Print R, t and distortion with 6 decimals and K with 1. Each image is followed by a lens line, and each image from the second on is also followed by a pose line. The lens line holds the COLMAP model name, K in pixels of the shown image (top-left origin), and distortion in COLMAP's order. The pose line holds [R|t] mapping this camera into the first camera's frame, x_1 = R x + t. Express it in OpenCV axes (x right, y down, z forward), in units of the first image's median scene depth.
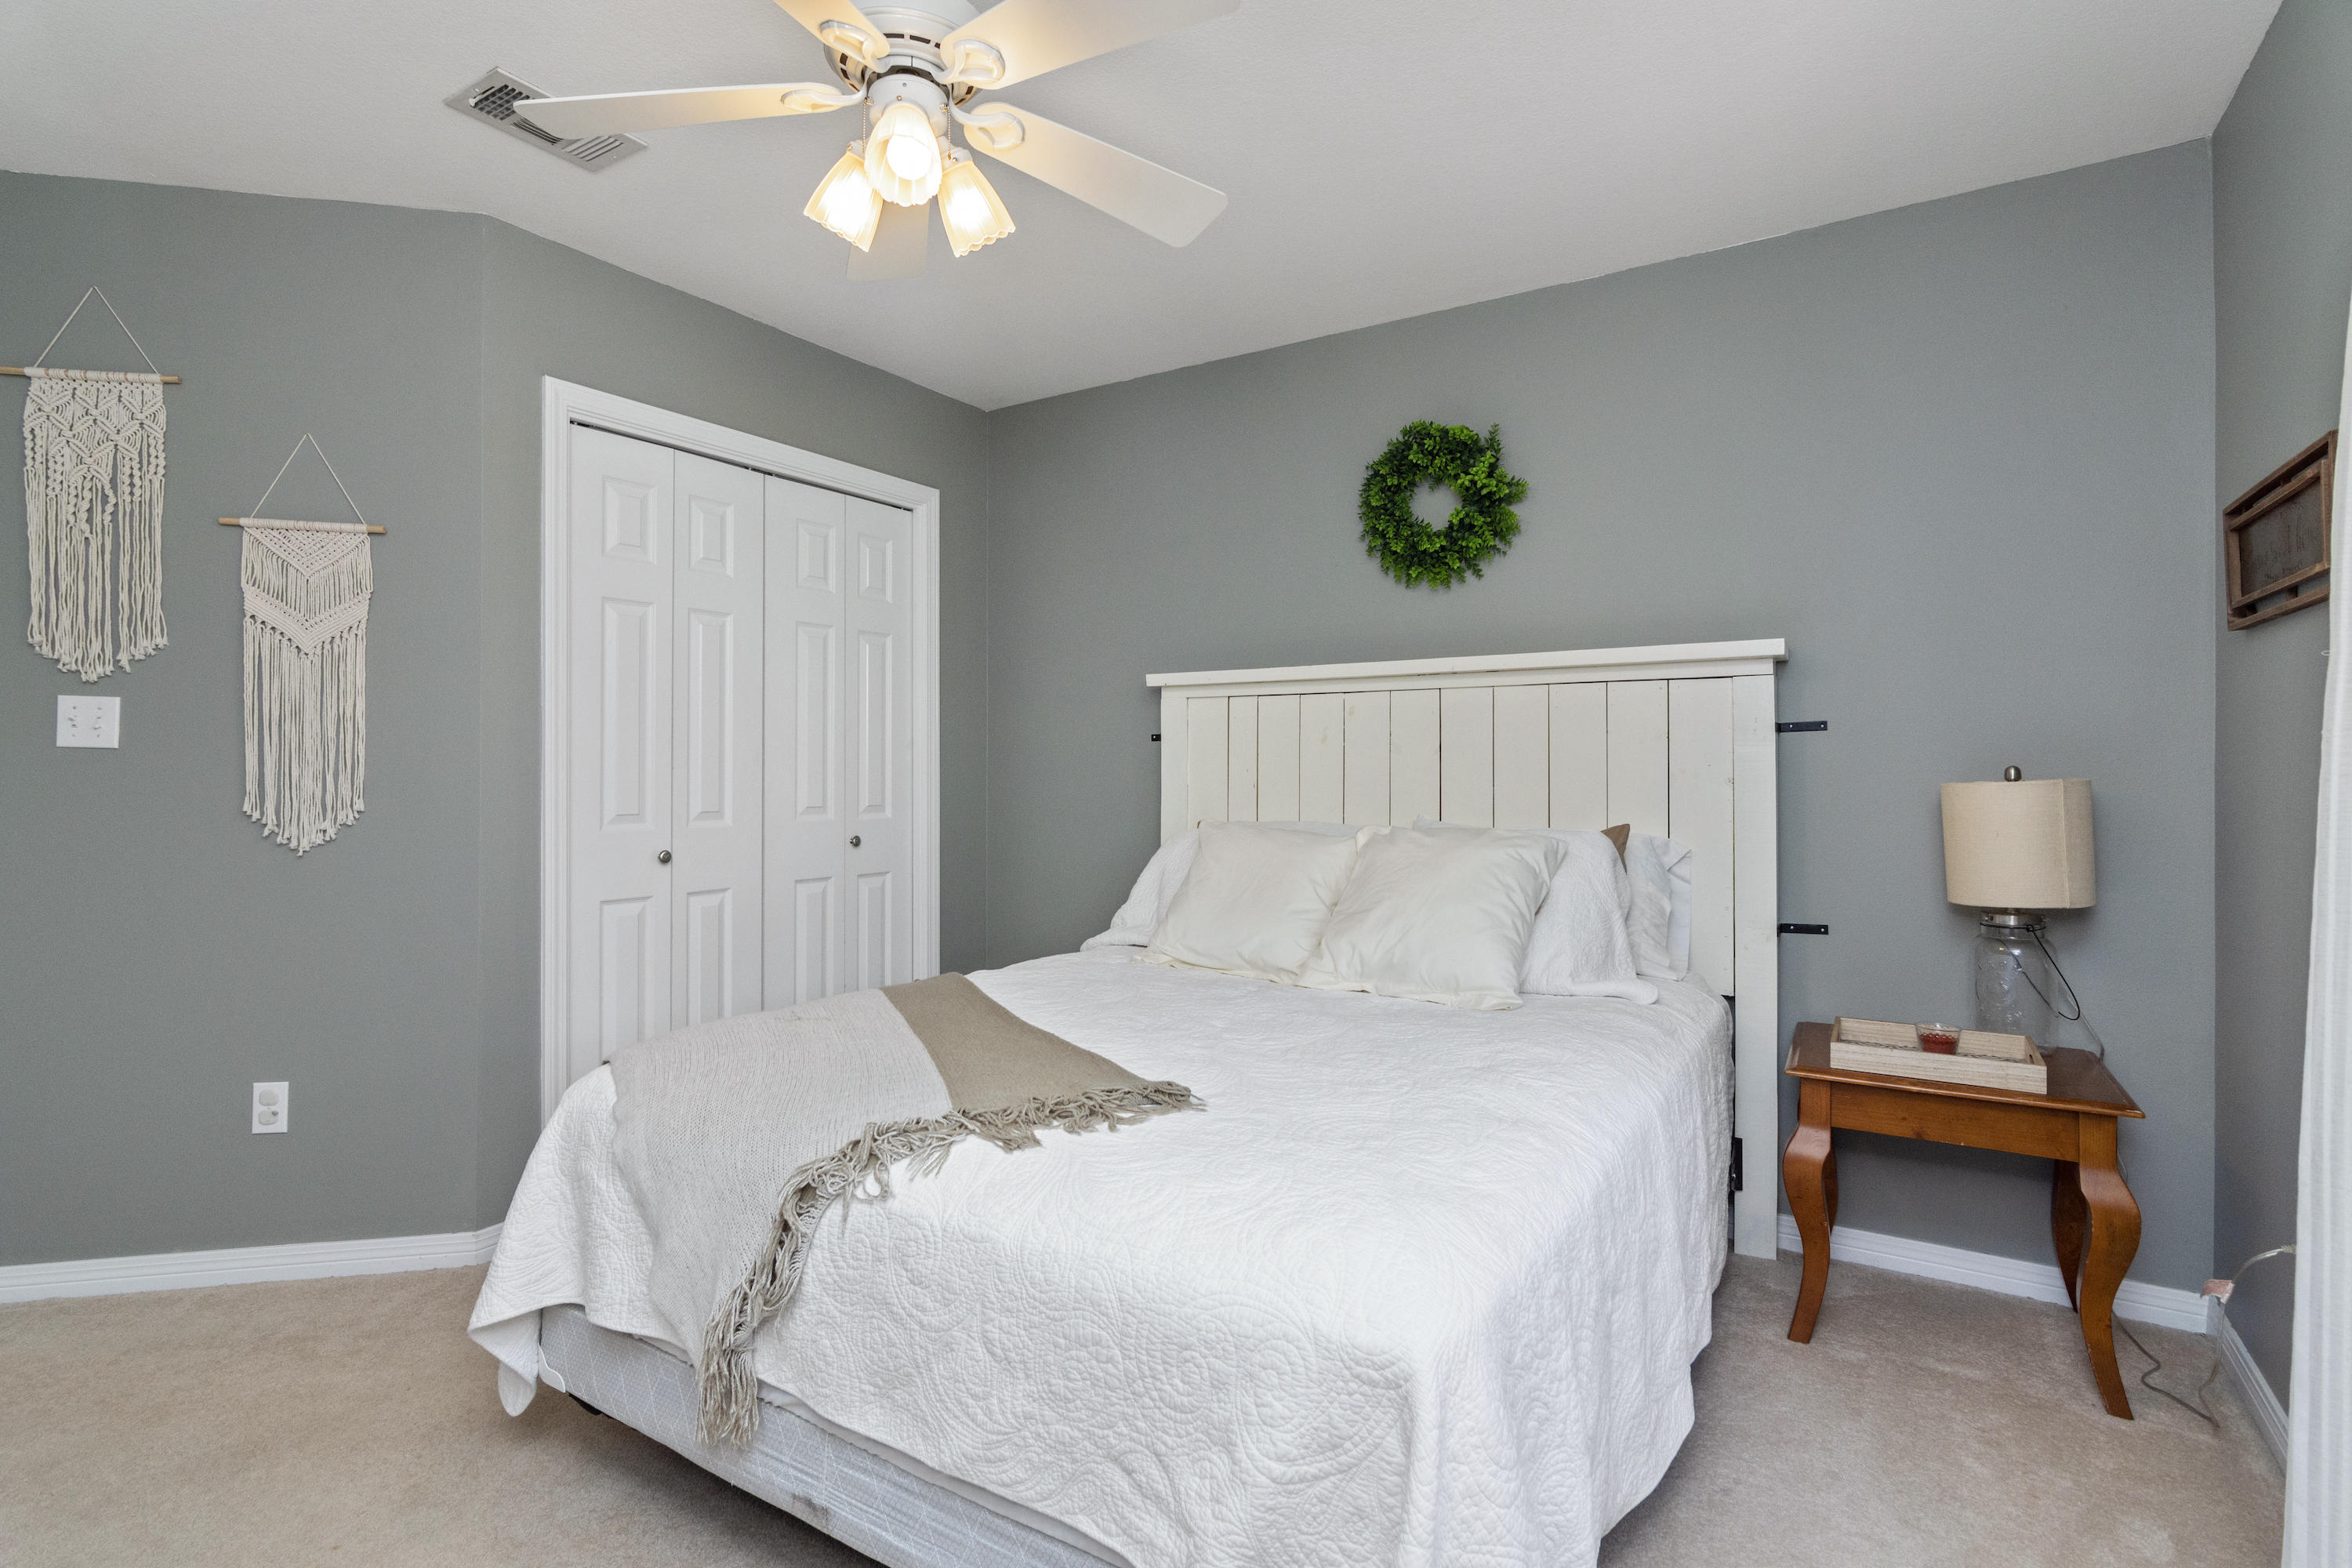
lens RADIAL K [[1149.5, 0, 1166.3], [0, 1149.5, 760.8], [0, 0, 1]] dist [-0.000861, -0.000193]
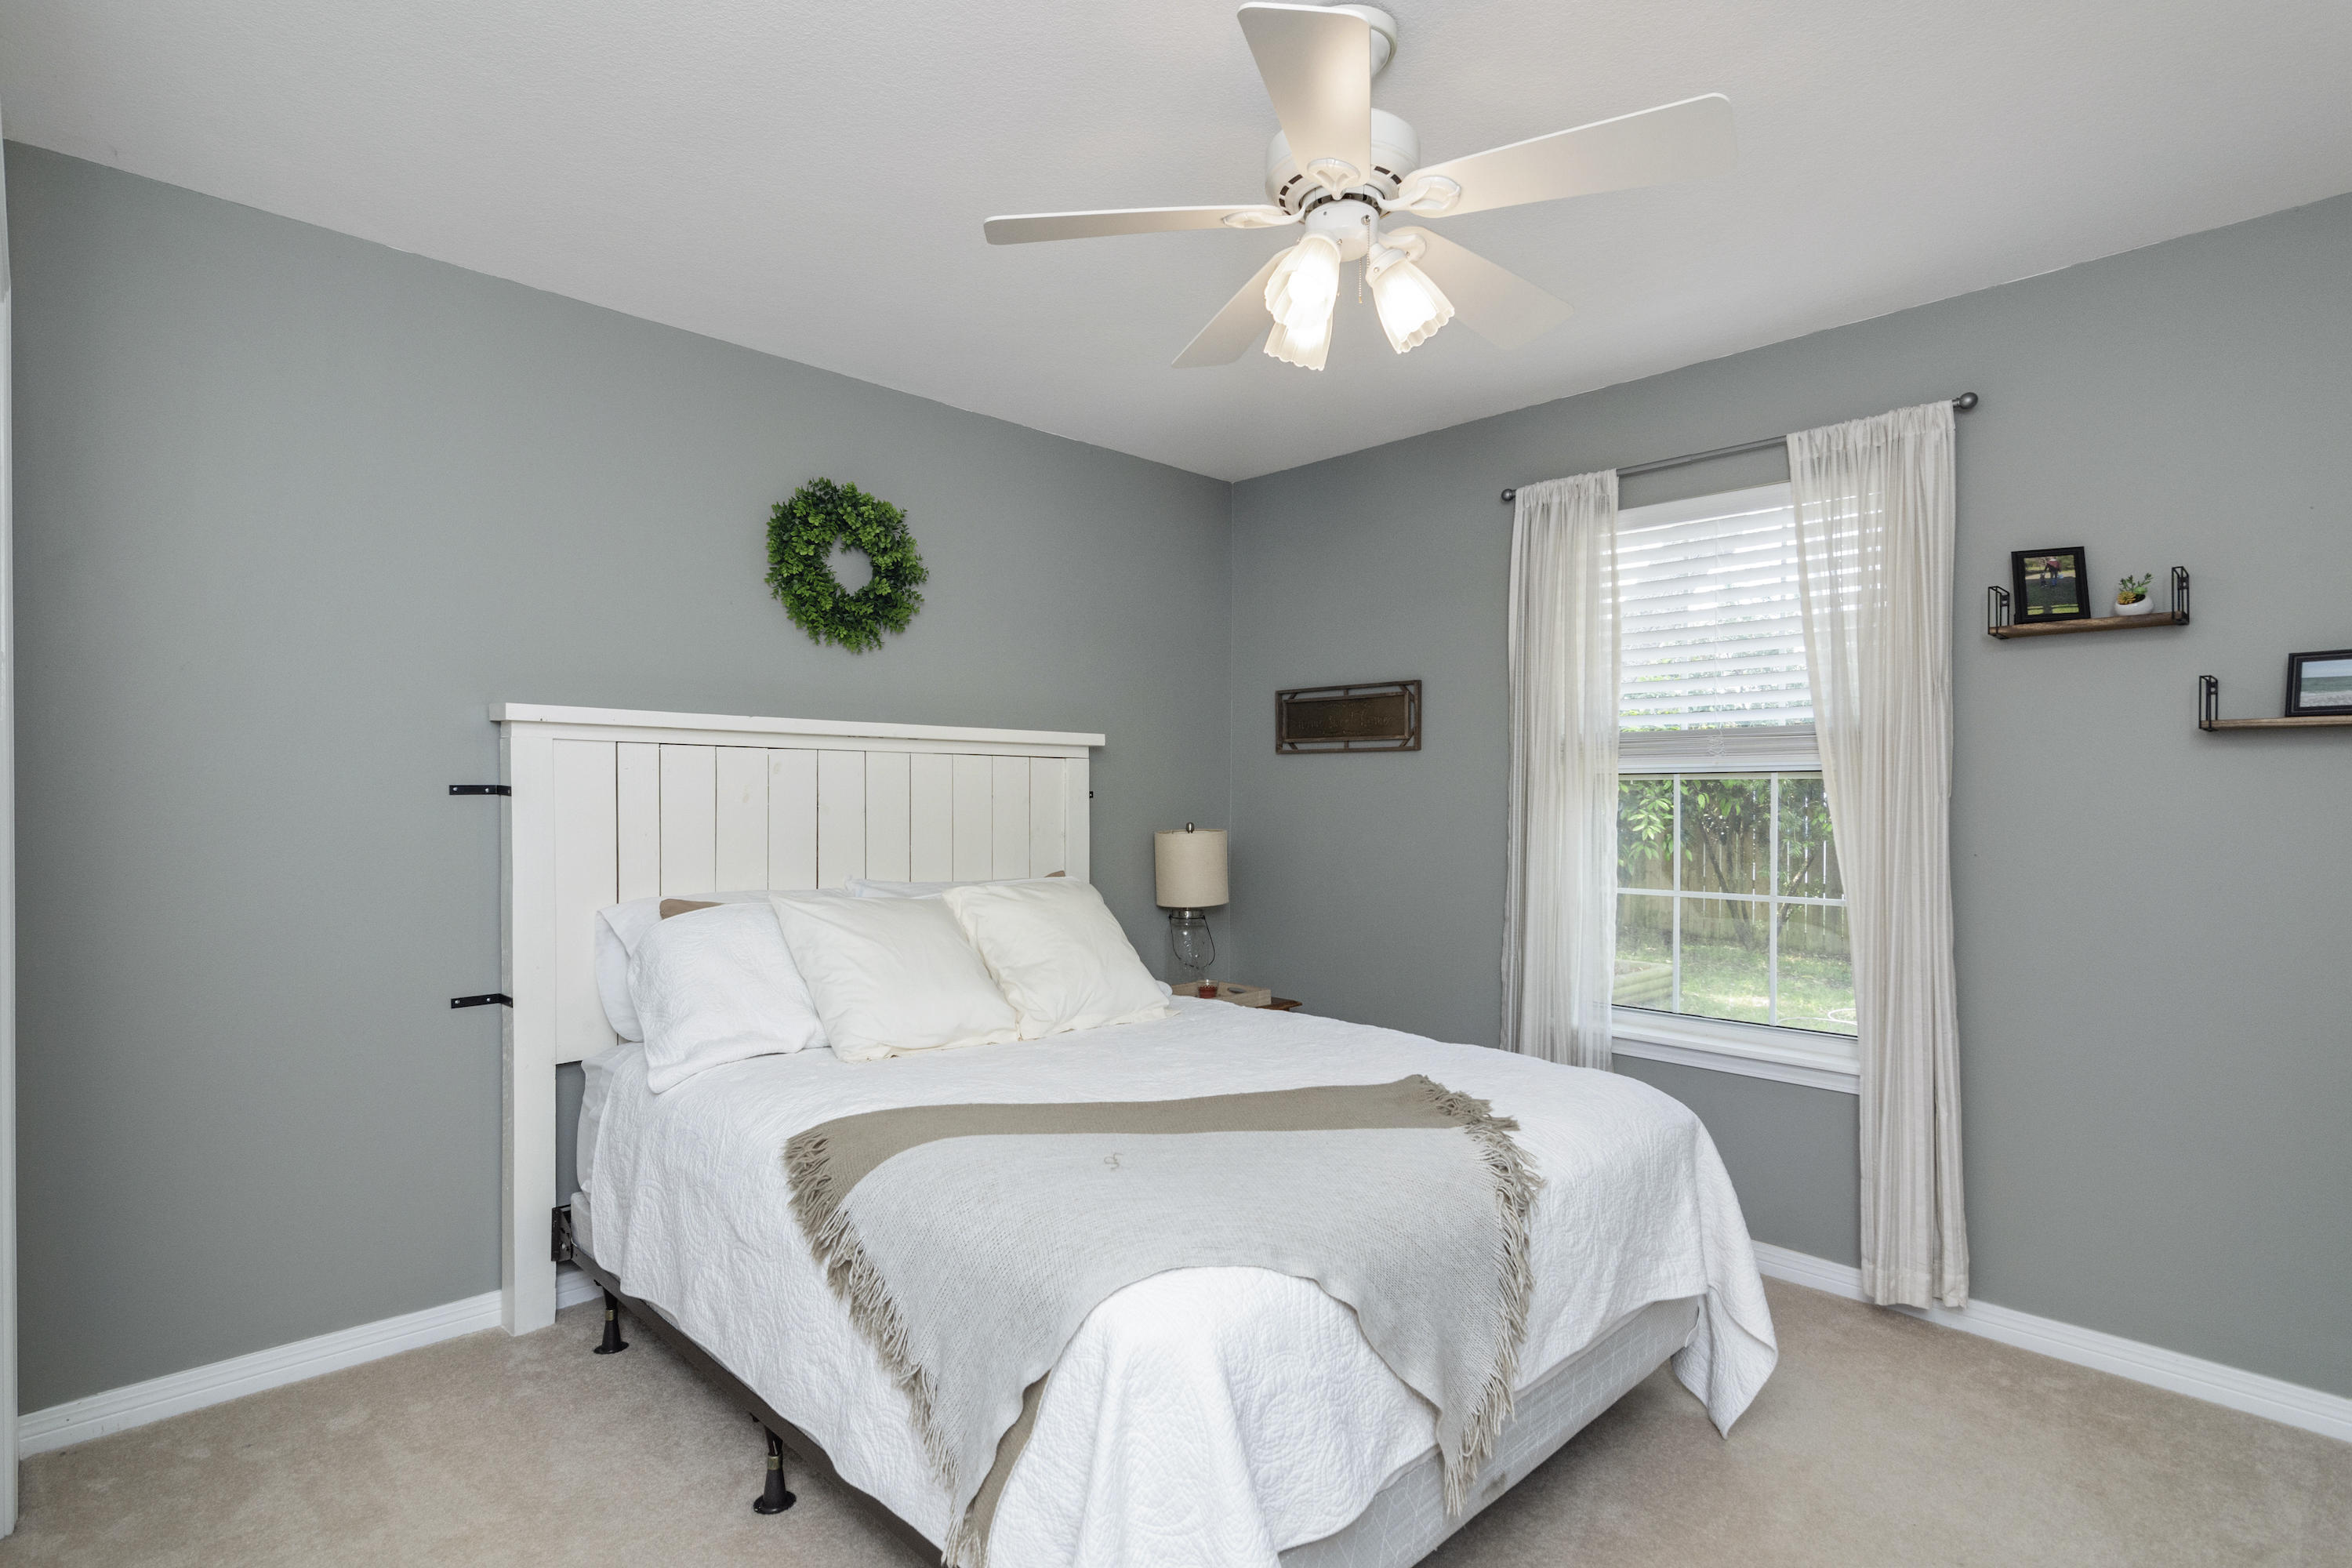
lens RADIAL K [[1133.3, 0, 1183.1], [0, 1133.3, 817.0], [0, 0, 1]] dist [-0.001280, -0.000290]
pose [[0.219399, -0.010464, 0.975579, -0.696330], [-0.006962, 0.999900, 0.012290, -0.018740], [-0.975610, -0.009489, 0.219304, 0.512361]]
